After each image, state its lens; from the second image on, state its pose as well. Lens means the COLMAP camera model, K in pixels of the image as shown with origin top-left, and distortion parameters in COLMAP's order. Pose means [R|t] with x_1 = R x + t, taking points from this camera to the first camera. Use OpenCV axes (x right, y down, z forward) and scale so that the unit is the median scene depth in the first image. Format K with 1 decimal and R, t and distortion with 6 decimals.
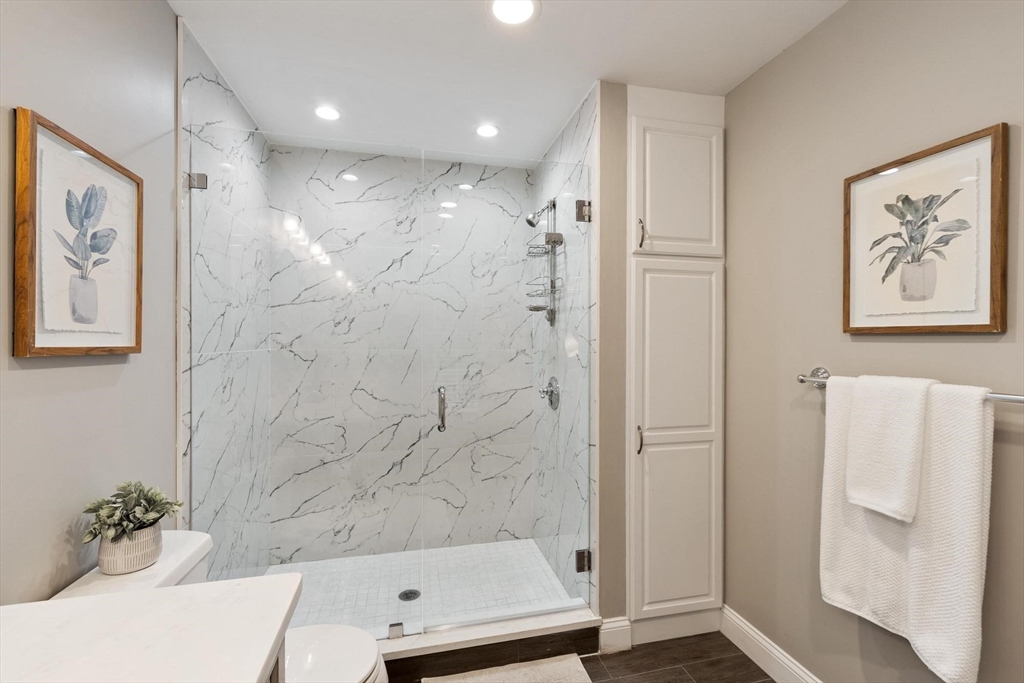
lens RADIAL K [[450.1, 0, 511.6], [0, 450.1, 344.8], [0, 0, 1]] dist [0.000497, 0.000037]
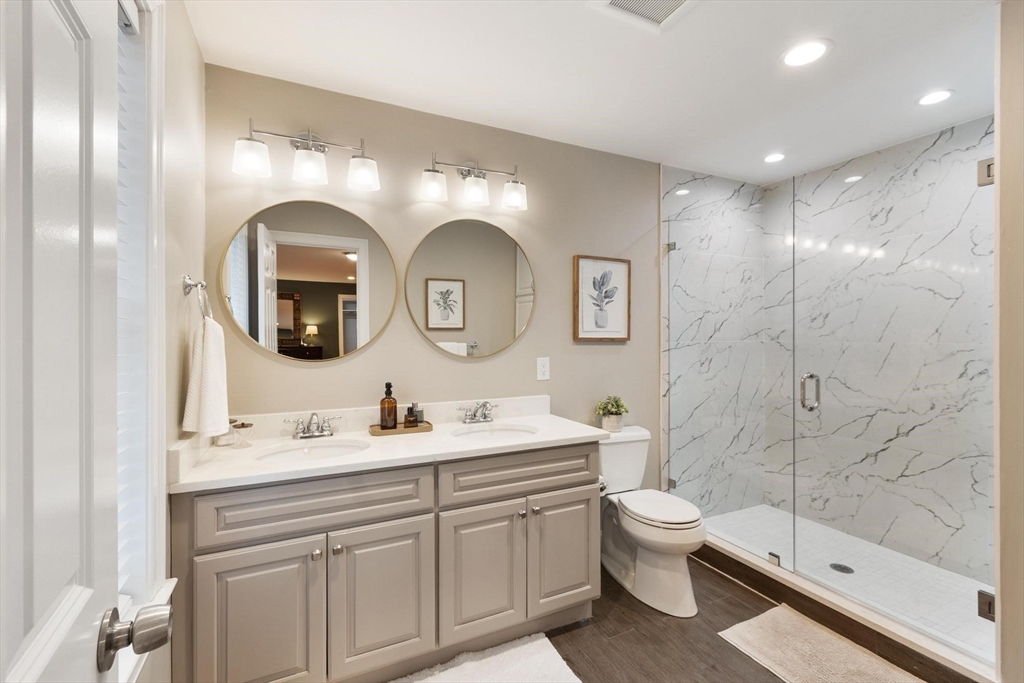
lens RADIAL K [[450.1, 0, 516.6], [0, 450.1, 337.6], [0, 0, 1]] dist [0.000497, 0.000037]
pose [[0.217400, 0.003808, -0.976075, 0.897289], [-0.004077, 0.999987, 0.002993, -0.000274], [0.976074, 0.003328, 0.217413, -0.001531]]
